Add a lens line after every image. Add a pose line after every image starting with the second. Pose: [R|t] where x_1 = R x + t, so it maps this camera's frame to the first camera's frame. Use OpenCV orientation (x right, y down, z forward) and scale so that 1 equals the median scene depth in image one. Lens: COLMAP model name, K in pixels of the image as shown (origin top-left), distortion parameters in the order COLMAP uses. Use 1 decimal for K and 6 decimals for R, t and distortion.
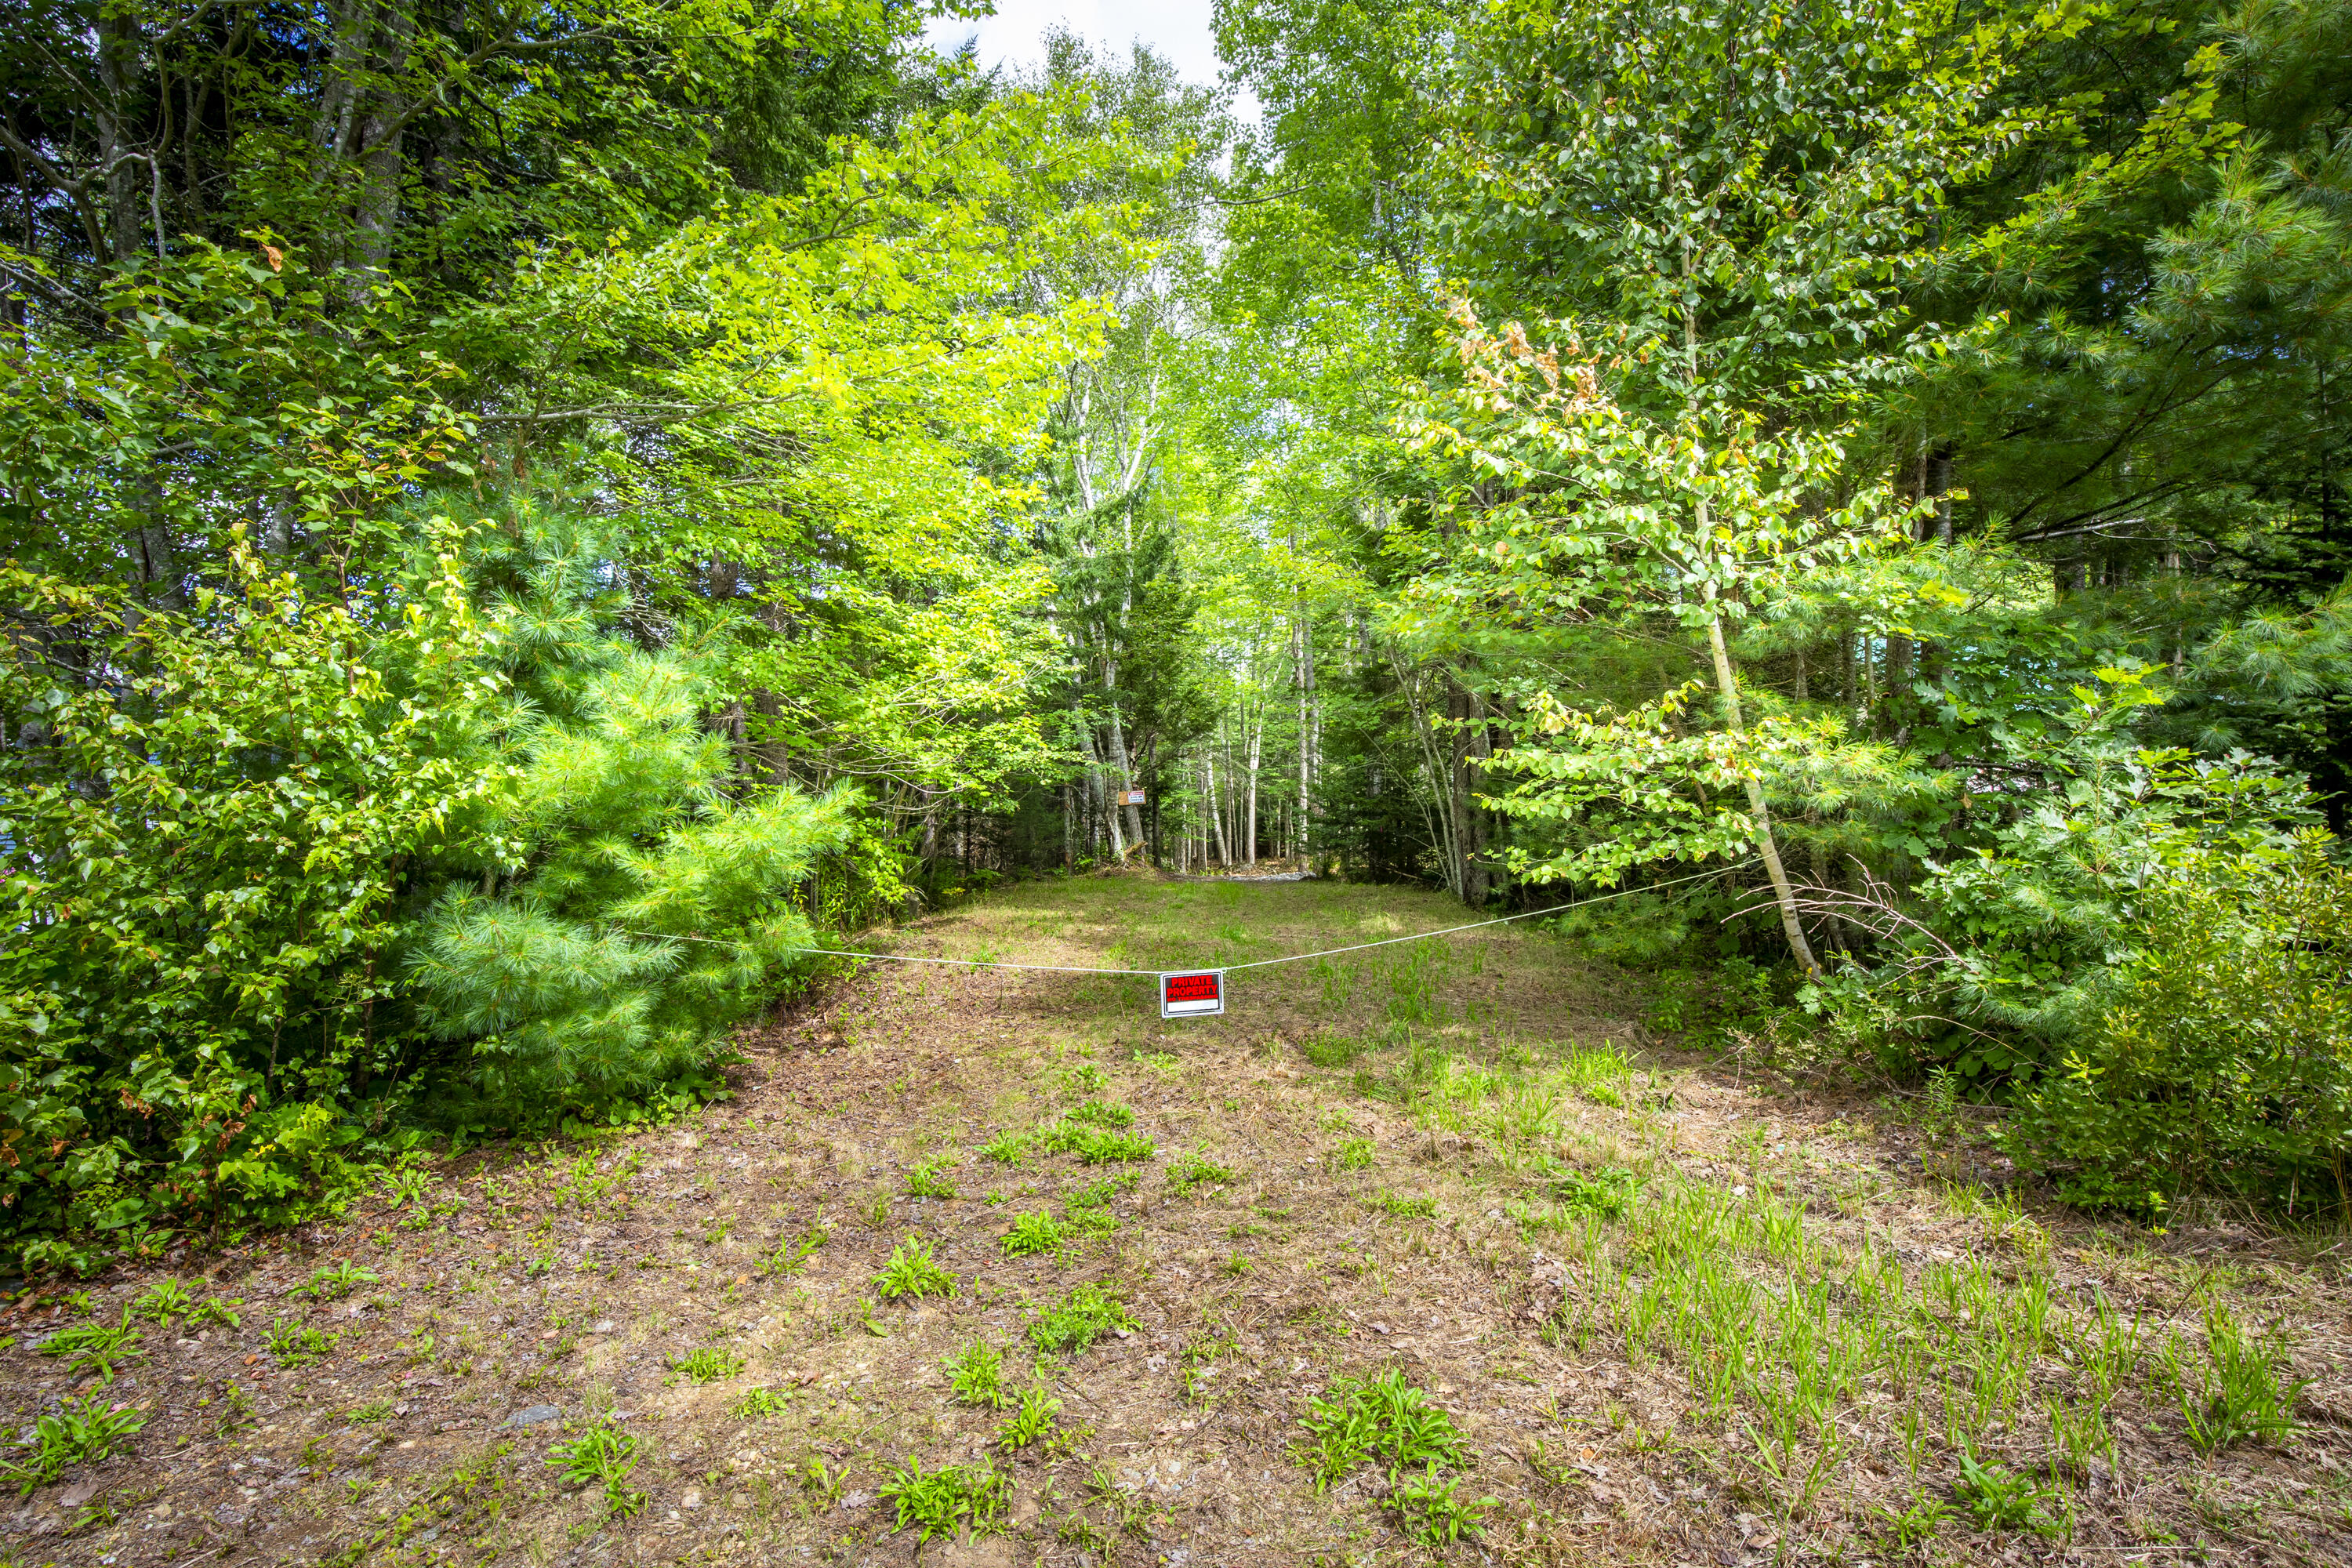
lens RADIAL K [[1070.0, 0, 1176.0], [0, 1070.0, 784.0], [0, 0, 1]] dist [-0.031615, -0.000129]
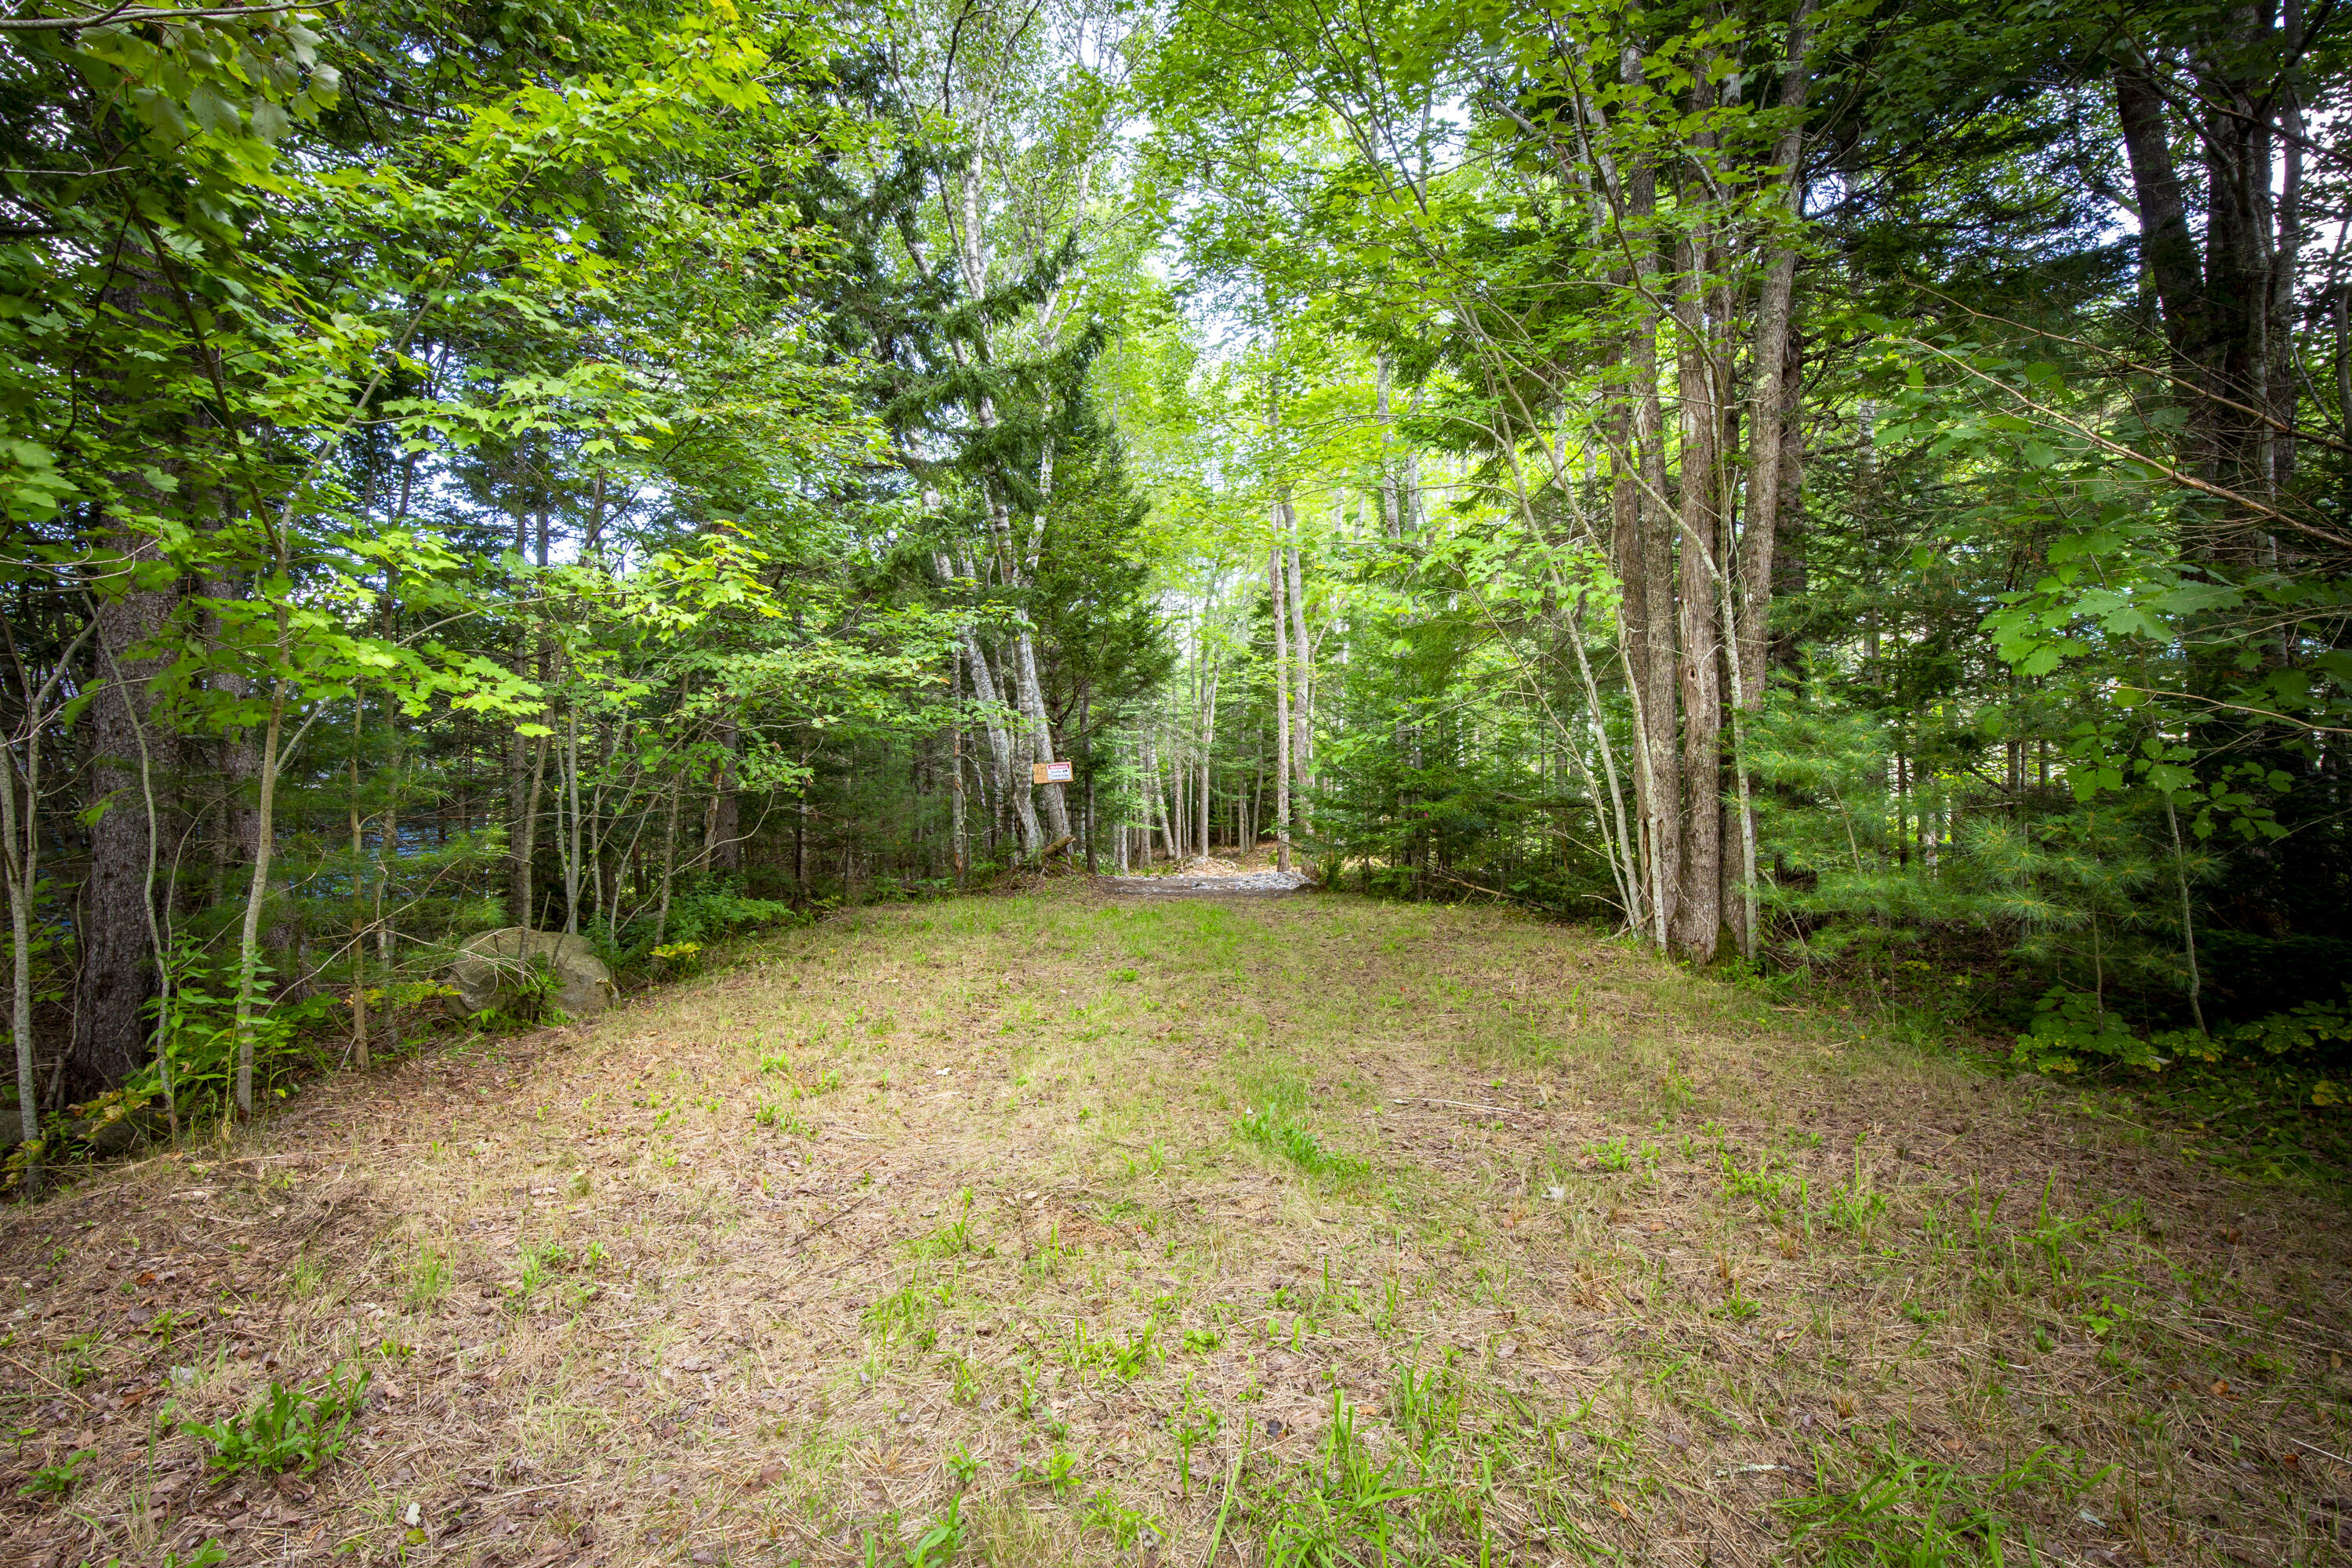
lens RADIAL K [[1070.0, 0, 1176.0], [0, 1070.0, 784.0], [0, 0, 1]] dist [-0.031615, -0.000129]
pose [[0.998084, 0.002294, 0.061838, -0.003915], [-0.003339, 0.999853, 0.016800, 0.006754], [-0.061790, -0.016975, 0.997945, 0.257653]]
